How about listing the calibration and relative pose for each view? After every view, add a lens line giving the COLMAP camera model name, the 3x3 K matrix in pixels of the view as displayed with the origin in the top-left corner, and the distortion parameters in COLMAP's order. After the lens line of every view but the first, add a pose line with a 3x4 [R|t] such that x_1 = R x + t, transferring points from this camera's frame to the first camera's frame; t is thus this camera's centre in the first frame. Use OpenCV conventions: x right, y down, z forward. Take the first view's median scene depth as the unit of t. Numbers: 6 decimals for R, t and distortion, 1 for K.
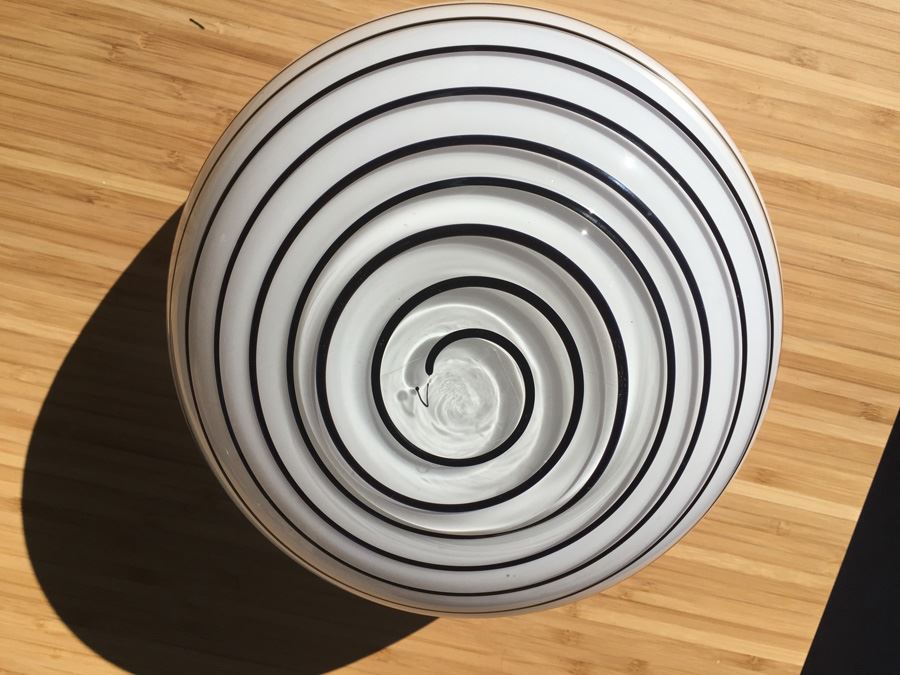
lens RADIAL K [[744.4, 0, 444.5], [0, 744.4, 338.3], [0, 0, 1]] dist [0.000302, -0.016664]
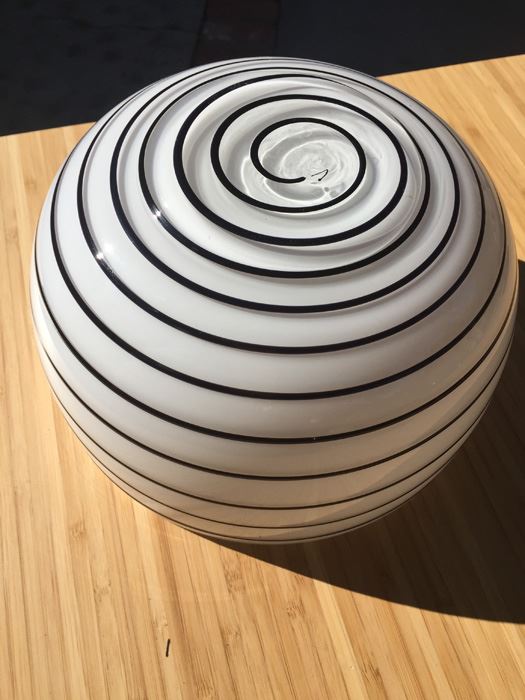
lens RADIAL K [[579.0, 0, 265.5], [0, 579.0, 348.5], [0, 0, 1]] dist [0.000302, -0.016664]
pose [[-0.496079, -0.761935, 0.416366, -0.401960], [0.854936, -0.512372, 0.080991, -0.155891], [0.151624, 0.396144, 0.905583, 0.132245]]
